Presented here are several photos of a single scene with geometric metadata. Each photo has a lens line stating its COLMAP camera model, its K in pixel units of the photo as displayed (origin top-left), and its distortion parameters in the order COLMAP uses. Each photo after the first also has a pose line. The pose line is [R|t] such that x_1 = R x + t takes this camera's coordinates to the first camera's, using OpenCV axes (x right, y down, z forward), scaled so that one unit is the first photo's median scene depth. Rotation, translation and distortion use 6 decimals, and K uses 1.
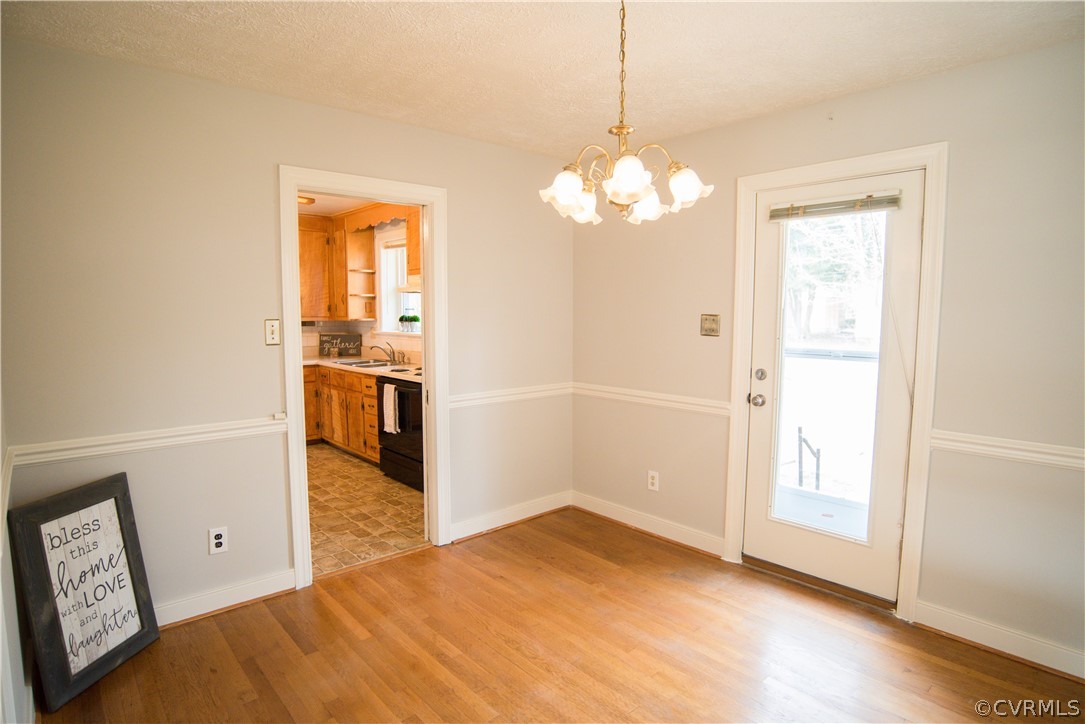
lens RADIAL K [[591.7, 0, 542.9], [0, 591.7, 366.4], [0, 0, 1]] dist [-0.042778, 0.004693]
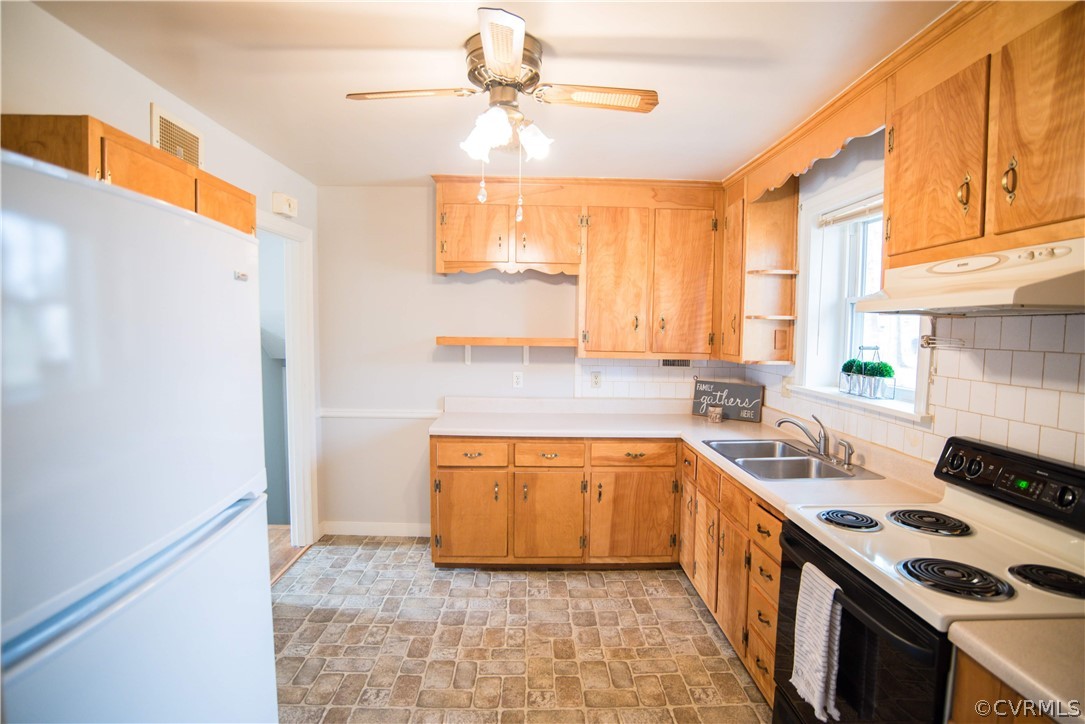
lens RADIAL K [[559.3, 0, 546.6], [0, 559.3, 365.4], [0, 0, 1]] dist [-0.056260, 0.016803]
pose [[0.768259, 0.053169, -0.637927, -0.137941], [-0.072179, 0.997384, -0.003797, -0.060434], [0.636057, 0.048962, 0.770087, 0.483144]]
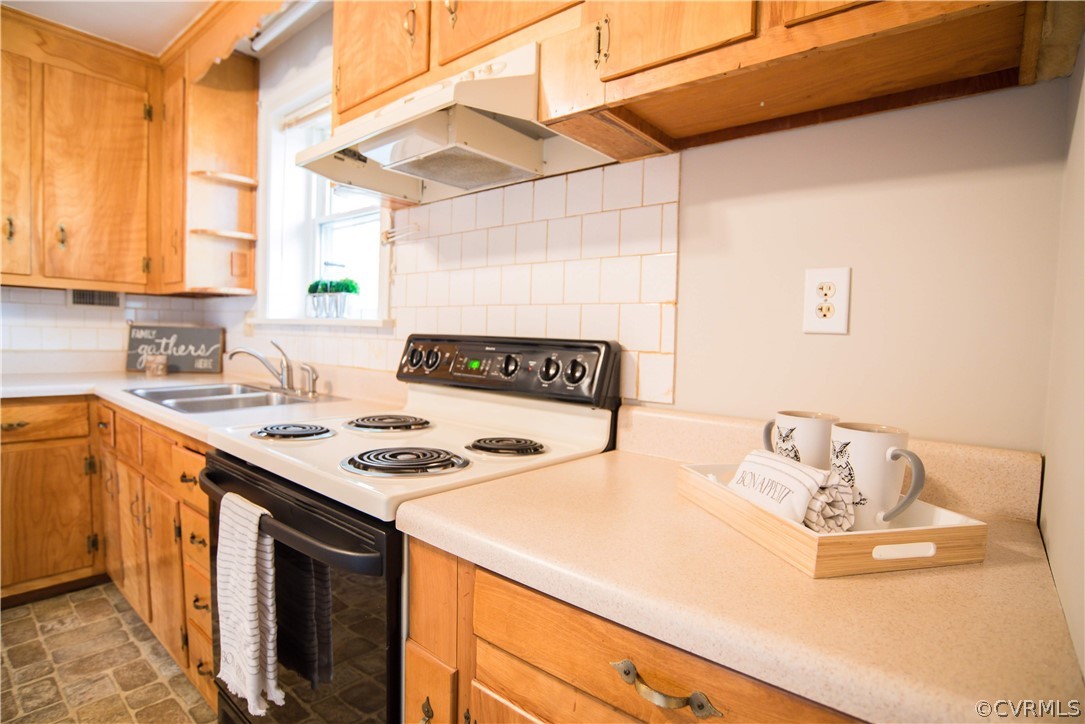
lens RADIAL K [[559.3, 0, 542.6], [0, 559.3, 363.8], [0, 0, 1]] dist [-0.056260, 0.016803]
pose [[0.989688, 0.020453, 0.141775, -0.130321], [-0.015468, 0.999226, -0.036177, -0.015119], [-0.142406, 0.033611, 0.989238, 0.574402]]
